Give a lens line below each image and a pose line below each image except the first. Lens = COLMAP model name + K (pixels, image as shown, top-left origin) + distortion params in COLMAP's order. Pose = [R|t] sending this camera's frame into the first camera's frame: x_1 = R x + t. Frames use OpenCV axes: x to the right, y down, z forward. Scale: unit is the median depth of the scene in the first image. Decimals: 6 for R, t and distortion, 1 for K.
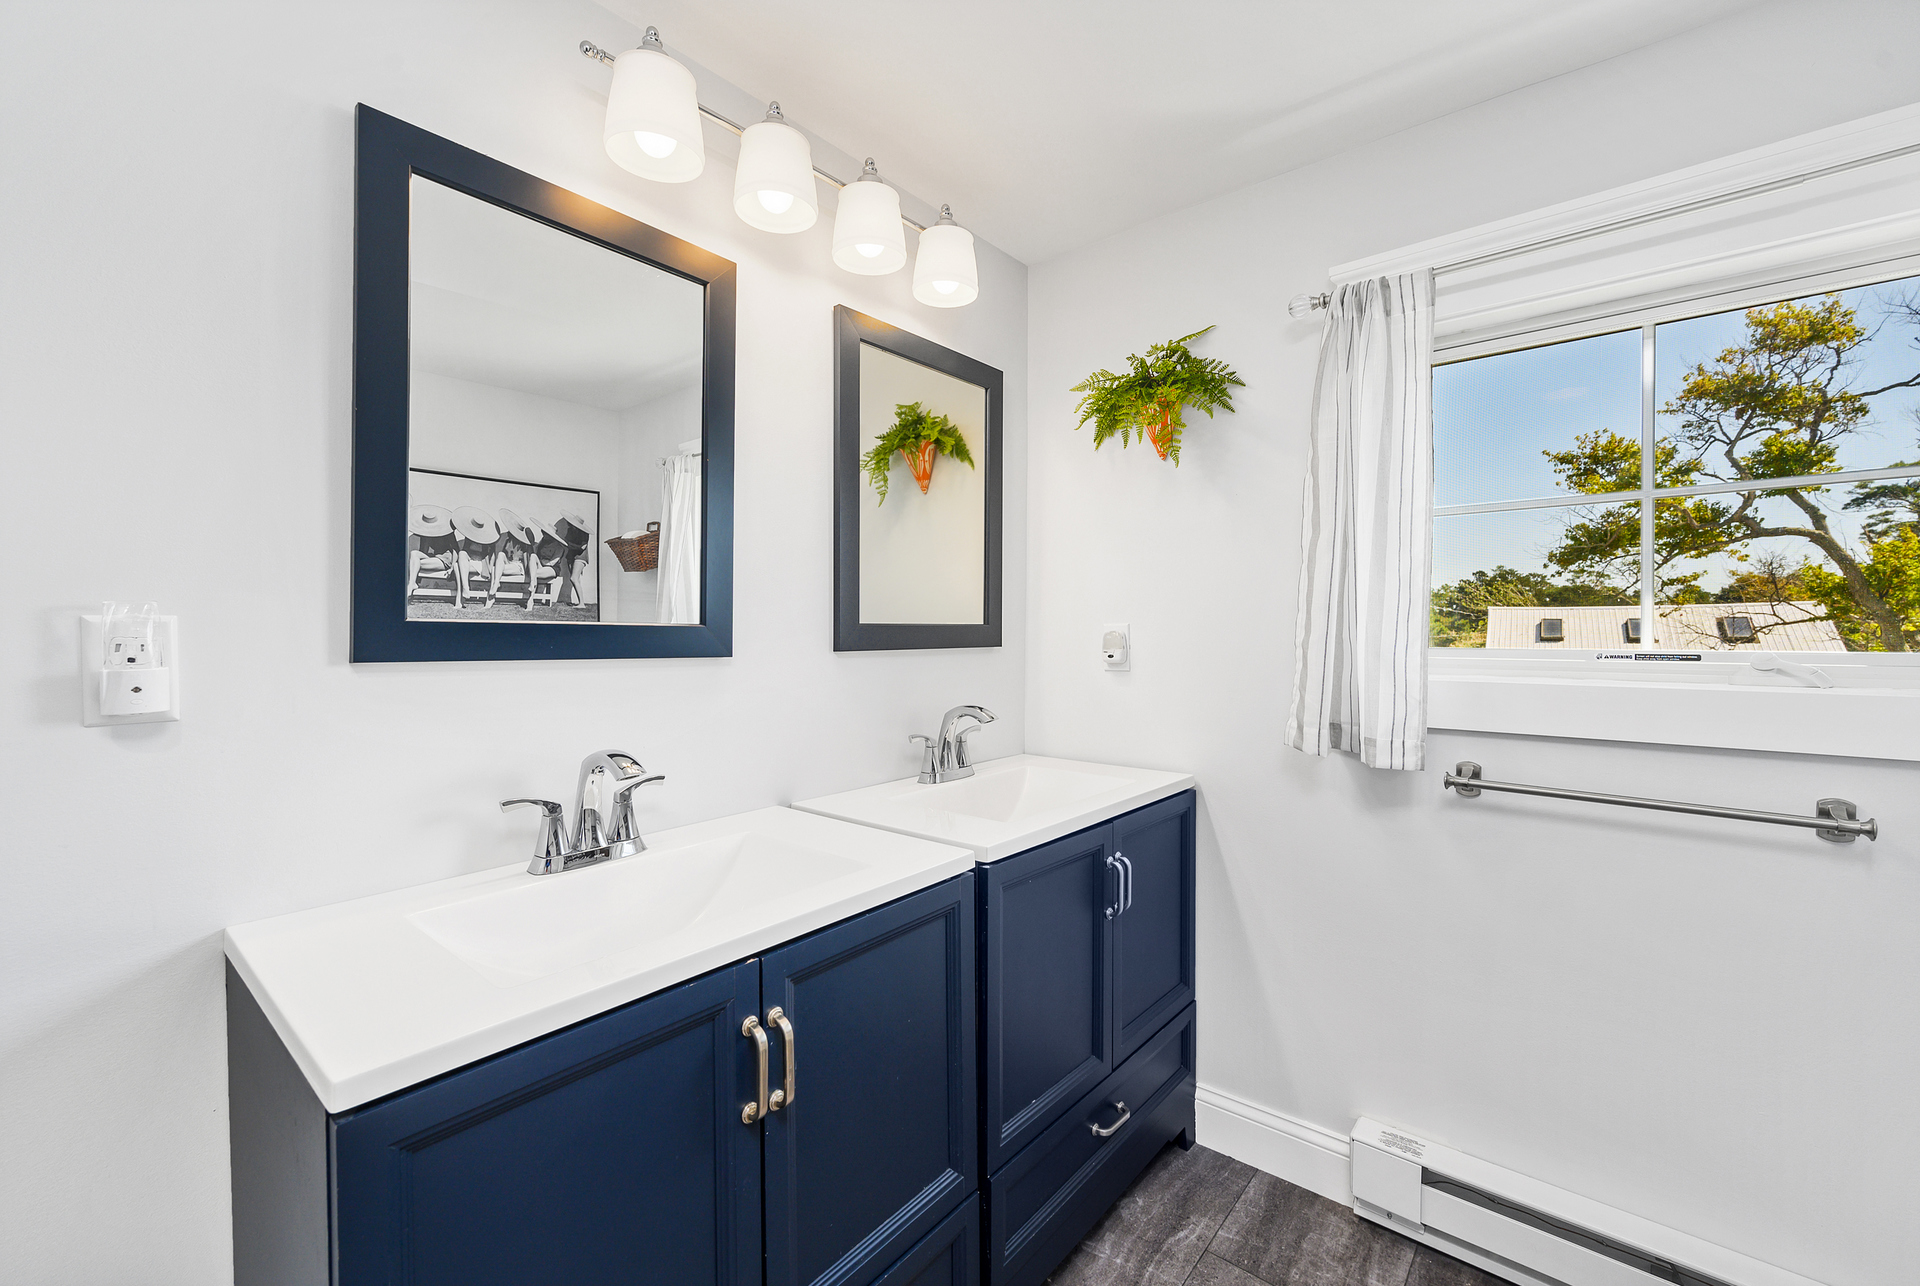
lens RADIAL K [[776.8, 0, 961.1], [0, 776.8, 633.8], [0, 0, 1]] dist [-0.000427, 0.000024]
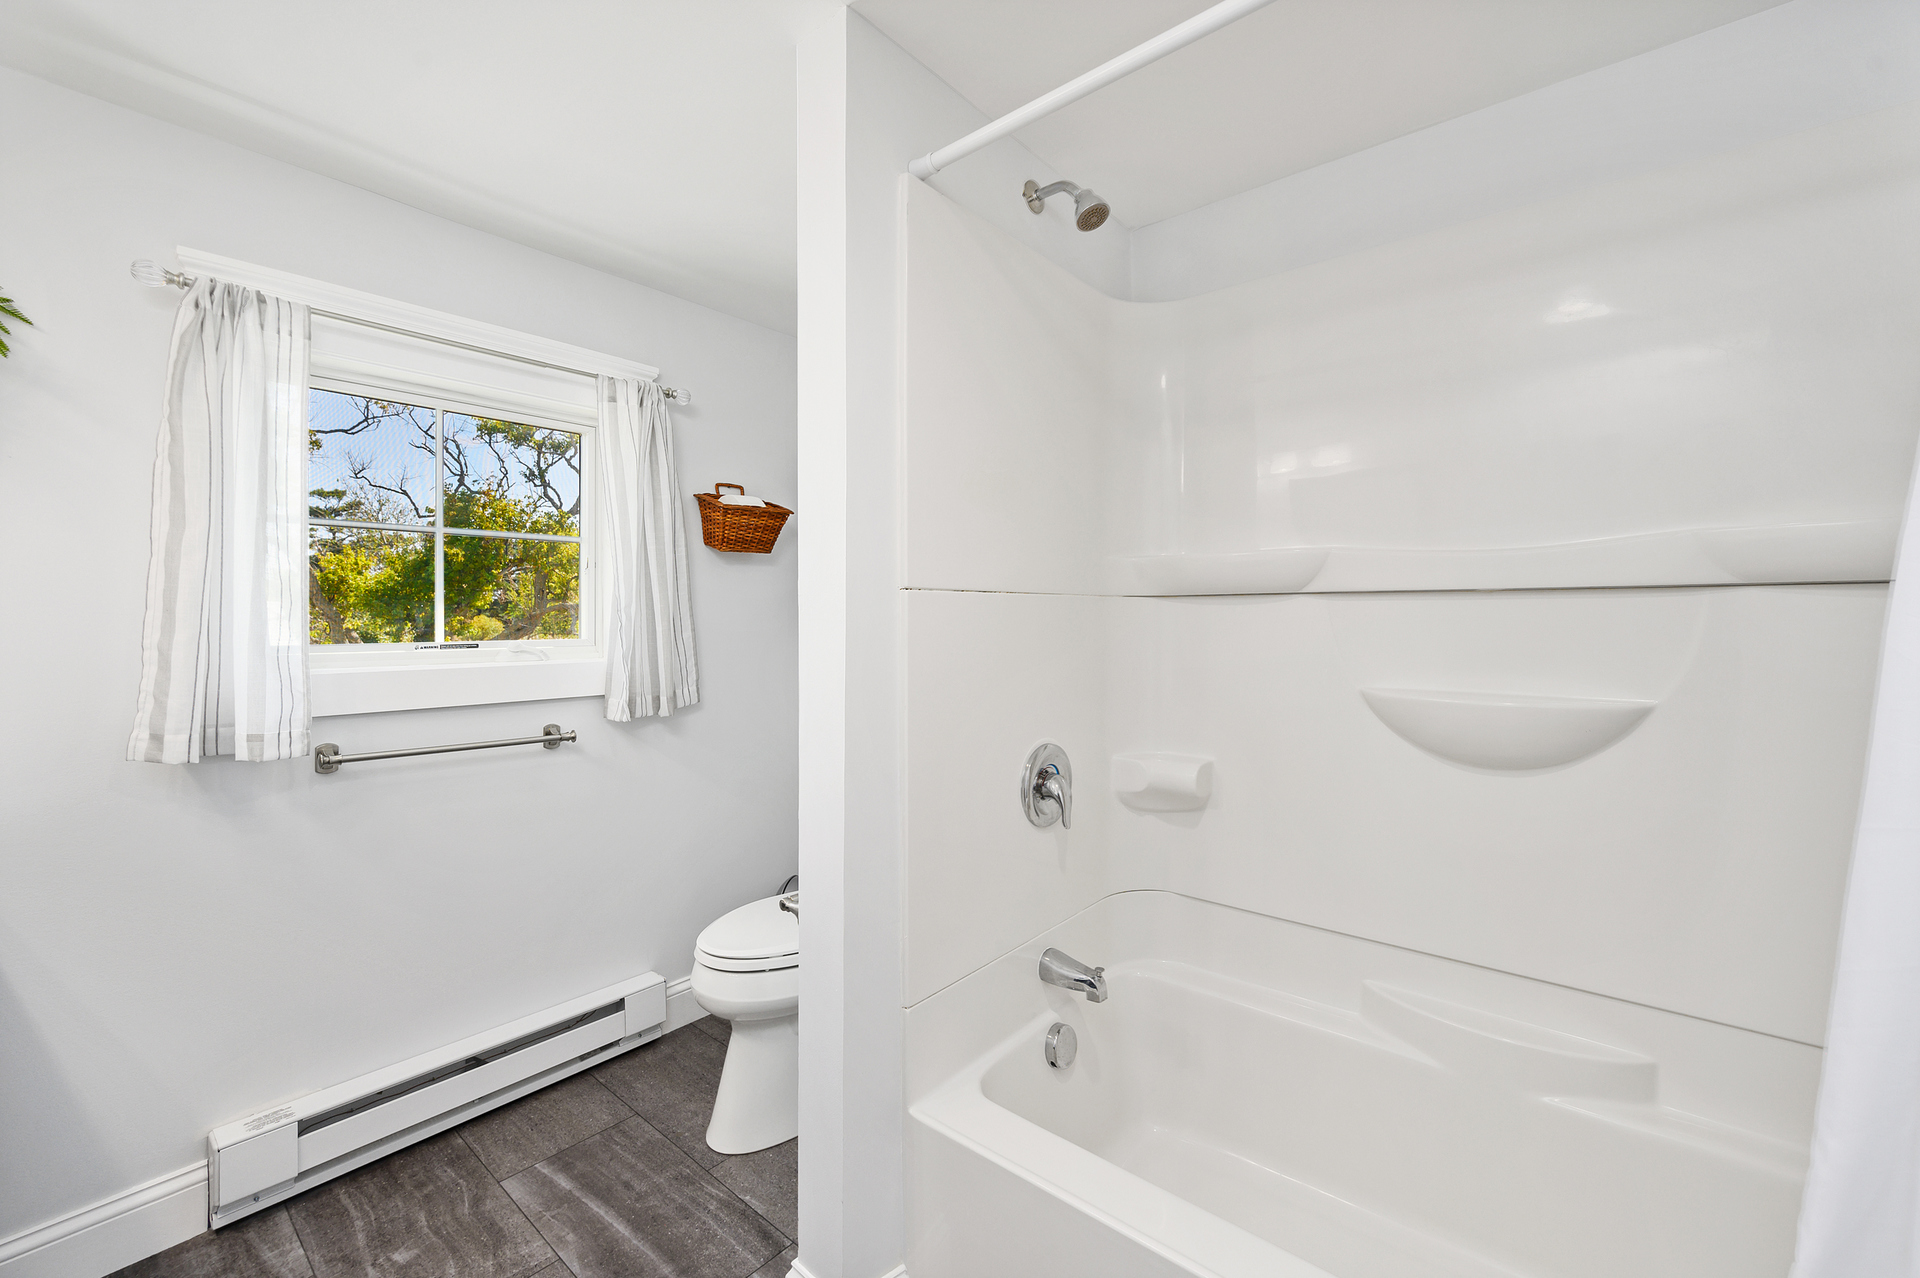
lens RADIAL K [[788.2, 0, 960.1], [0, 788.2, 632.8], [0, 0, 1]] dist [-0.003991, -0.000545]
pose [[0.004254, -0.012718, 0.999910, -0.494847], [0.012640, 0.999840, 0.012663, -0.001487], [-0.999911, 0.012585, 0.004414, 0.057198]]
